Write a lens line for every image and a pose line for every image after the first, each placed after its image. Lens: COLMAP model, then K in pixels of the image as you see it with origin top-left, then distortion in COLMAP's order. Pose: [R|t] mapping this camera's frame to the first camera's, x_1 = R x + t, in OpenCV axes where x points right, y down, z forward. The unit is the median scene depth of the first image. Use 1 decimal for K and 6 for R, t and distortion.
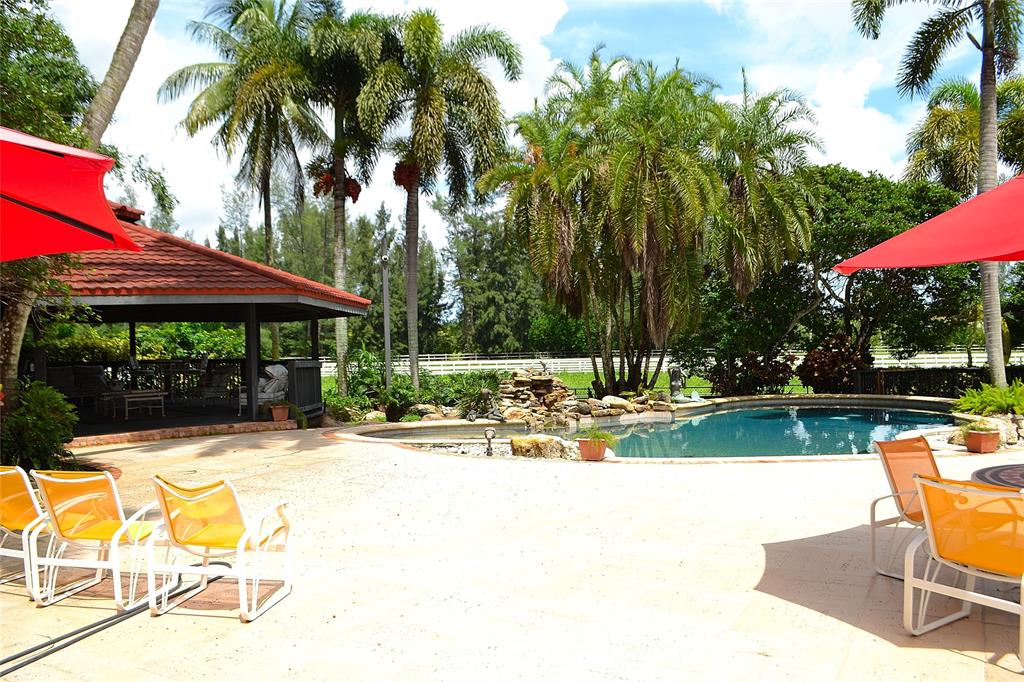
lens RADIAL K [[822.5, 0, 509.4], [0, 822.5, 350.4], [0, 0, 1]] dist [-0.091851, 0.023208]
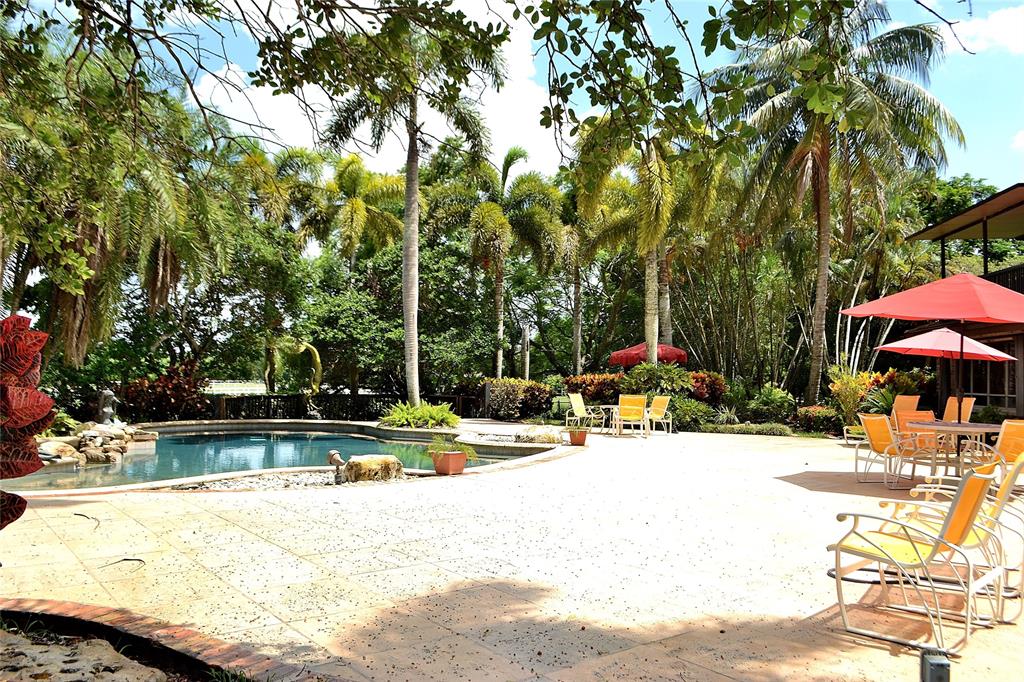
lens RADIAL K [[822.5, 0, 509.4], [0, 822.5, 350.4], [0, 0, 1]] dist [-0.091851, 0.023208]
pose [[0.370383, 0.049841, 0.927541, -0.402389], [-0.003470, 0.998627, -0.052276, 0.020291], [-0.928873, 0.016143, 0.370048, 0.300368]]
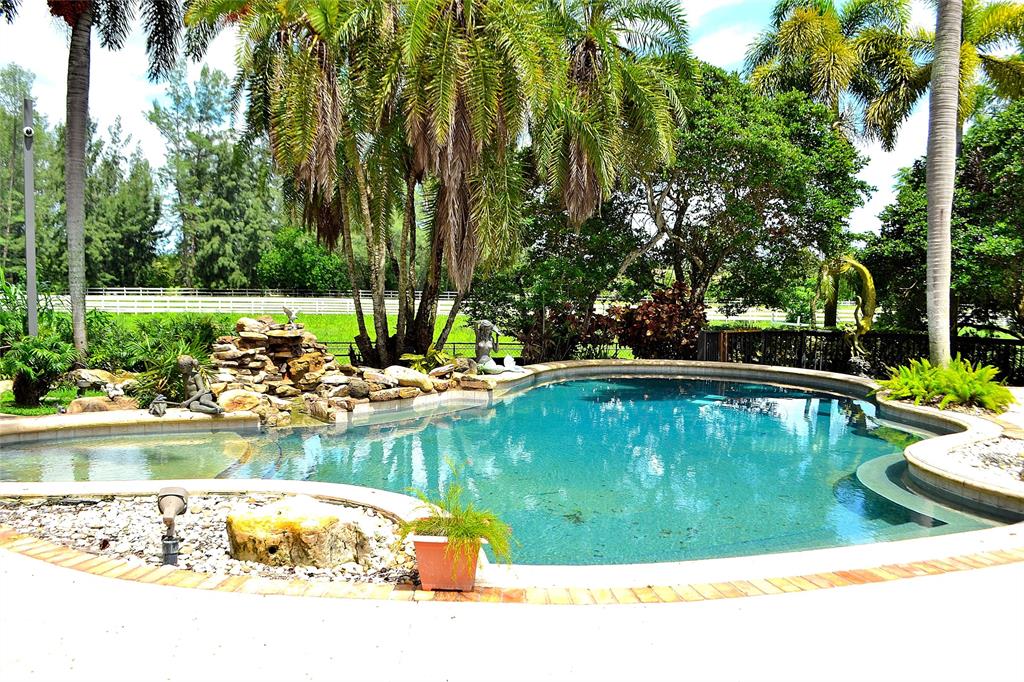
lens RADIAL K [[822.5, 0, 509.4], [0, 822.5, 350.4], [0, 0, 1]] dist [-0.091851, 0.023208]
pose [[0.947529, 0.013738, 0.319375, 0.002611], [-0.036864, 0.997107, 0.066480, -0.001462], [-0.317538, -0.074765, 0.945294, 0.331962]]
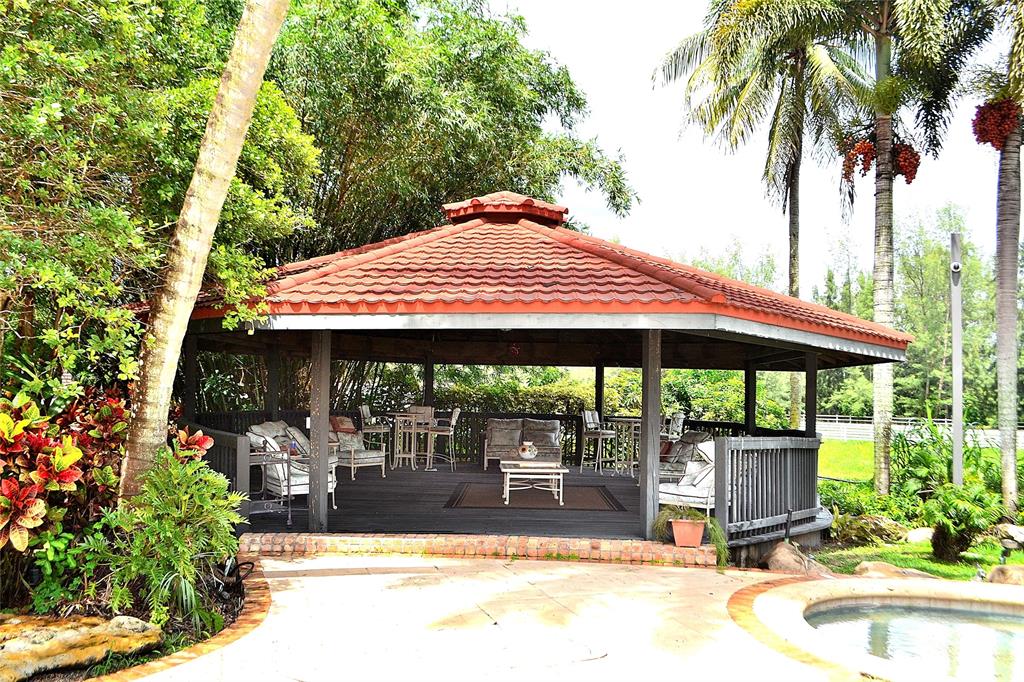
lens RADIAL K [[848.6, 0, 512.0], [0, 848.6, 352.3], [0, 0, 1]] dist [-0.073278, 0.004154]
pose [[0.753193, 0.008001, -0.657751, 0.000917], [-0.048928, 0.997838, -0.043889, -0.009835], [0.655977, 0.065239, 0.751956, 0.369765]]
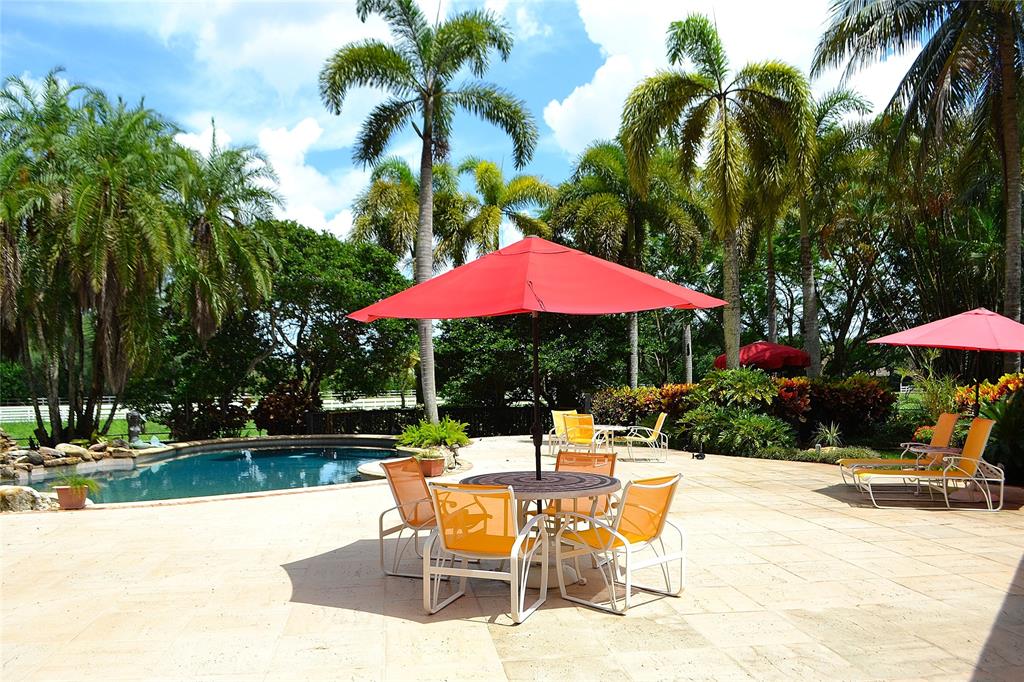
lens RADIAL K [[822.5, 0, 509.4], [0, 822.5, 350.4], [0, 0, 1]] dist [-0.091851, 0.023208]
pose [[0.783299, 0.024628, 0.621158, -0.041485], [0.011142, 0.998498, -0.053639, 0.003690], [-0.621546, 0.048937, 0.781848, -0.018937]]
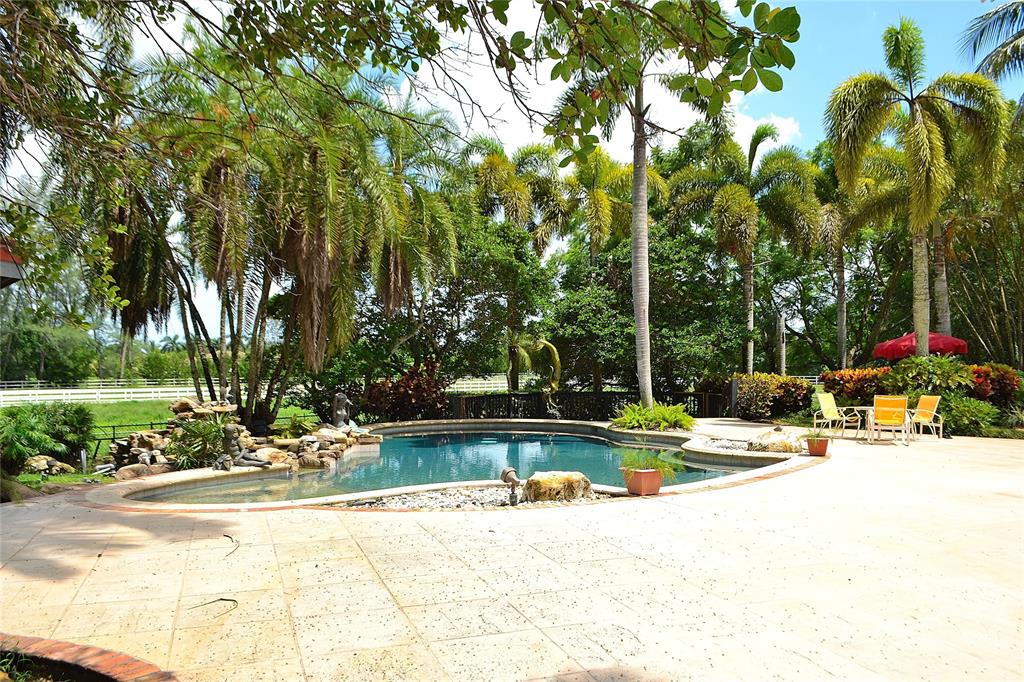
lens RADIAL K [[822.5, 0, 509.4], [0, 822.5, 350.4], [0, 0, 1]] dist [-0.091851, 0.023208]
pose [[0.651815, 0.029004, 0.757823, -0.334539], [0.001679, 0.999211, -0.039686, 0.008900], [-0.758376, 0.027140, 0.651252, 0.284050]]
